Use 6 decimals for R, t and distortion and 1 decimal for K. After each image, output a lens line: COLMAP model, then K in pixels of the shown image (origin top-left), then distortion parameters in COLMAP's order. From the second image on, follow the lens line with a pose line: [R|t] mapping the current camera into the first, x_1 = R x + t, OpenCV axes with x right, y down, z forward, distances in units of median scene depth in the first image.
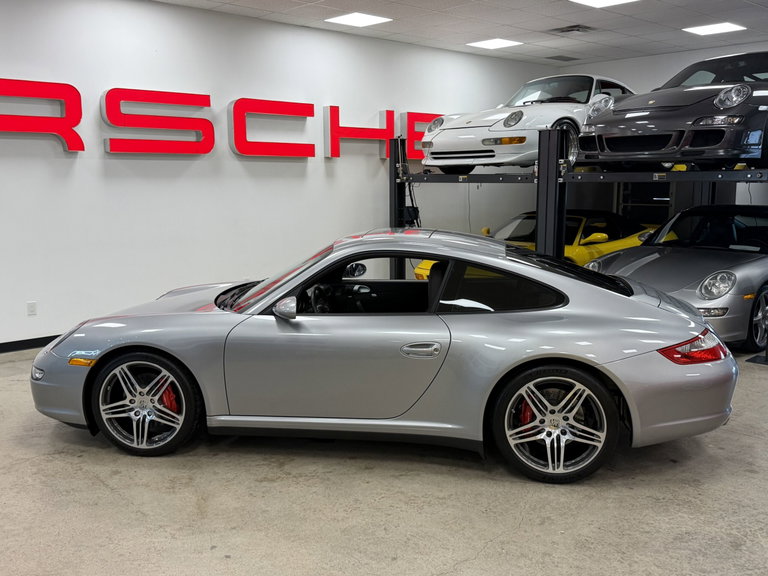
lens RADIAL K [[758.5, 0, 384.0], [0, 758.5, 288.0], [0, 0, 1]] dist [0.163192, -0.352187]
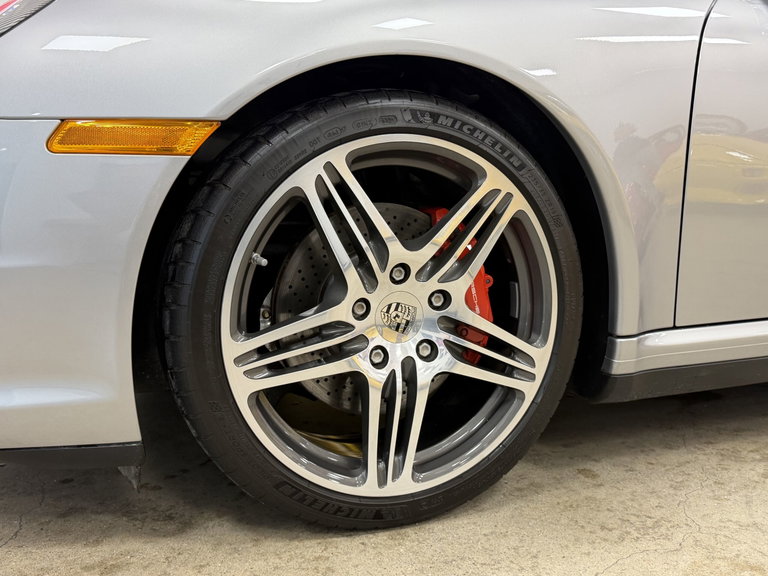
lens RADIAL K [[758.5, 0, 384.0], [0, 758.5, 288.0], [0, 0, 1]] dist [0.163192, -0.352187]
pose [[0.853674, -0.057100, 0.517667, -0.444210], [0.061119, 0.998087, 0.009300, 0.139073], [-0.517208, 0.023700, 0.855531, 0.791479]]
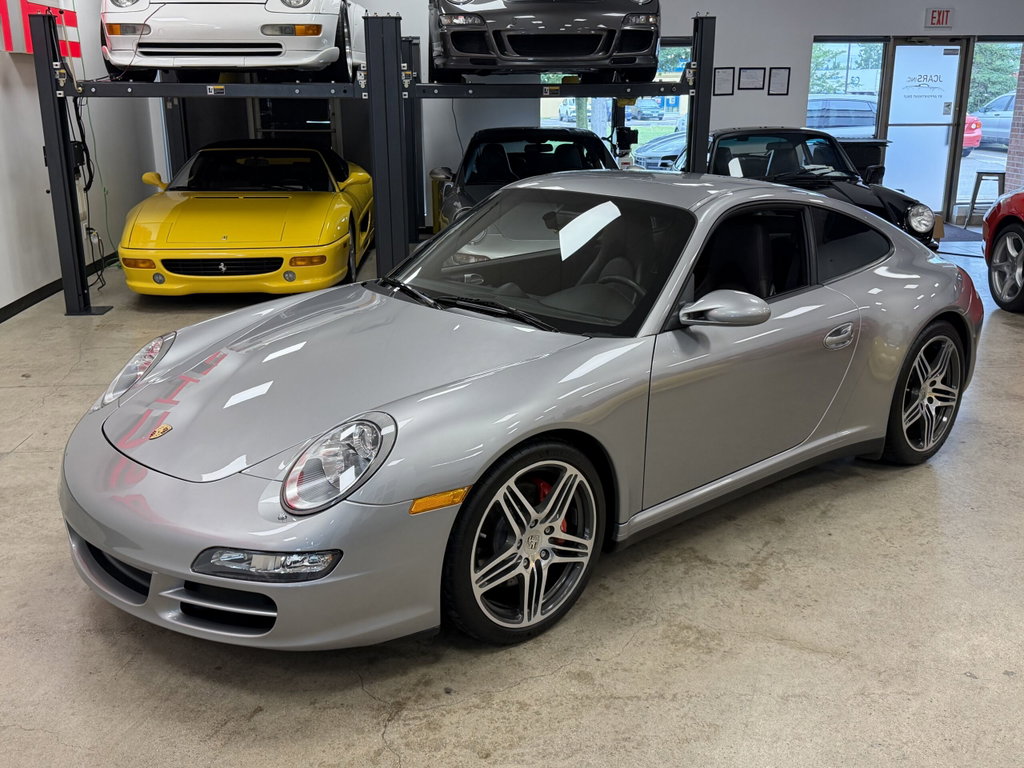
lens RADIAL K [[1011.4, 0, 512.0], [0, 1011.4, 384.0], [0, 0, 1]] dist [0.163192, -0.352187]
pose [[0.628001, -0.214682, 0.748015, -0.812184], [0.111821, 0.976115, 0.186267, -0.082795], [-0.770137, -0.033332, 0.637008, 0.577287]]
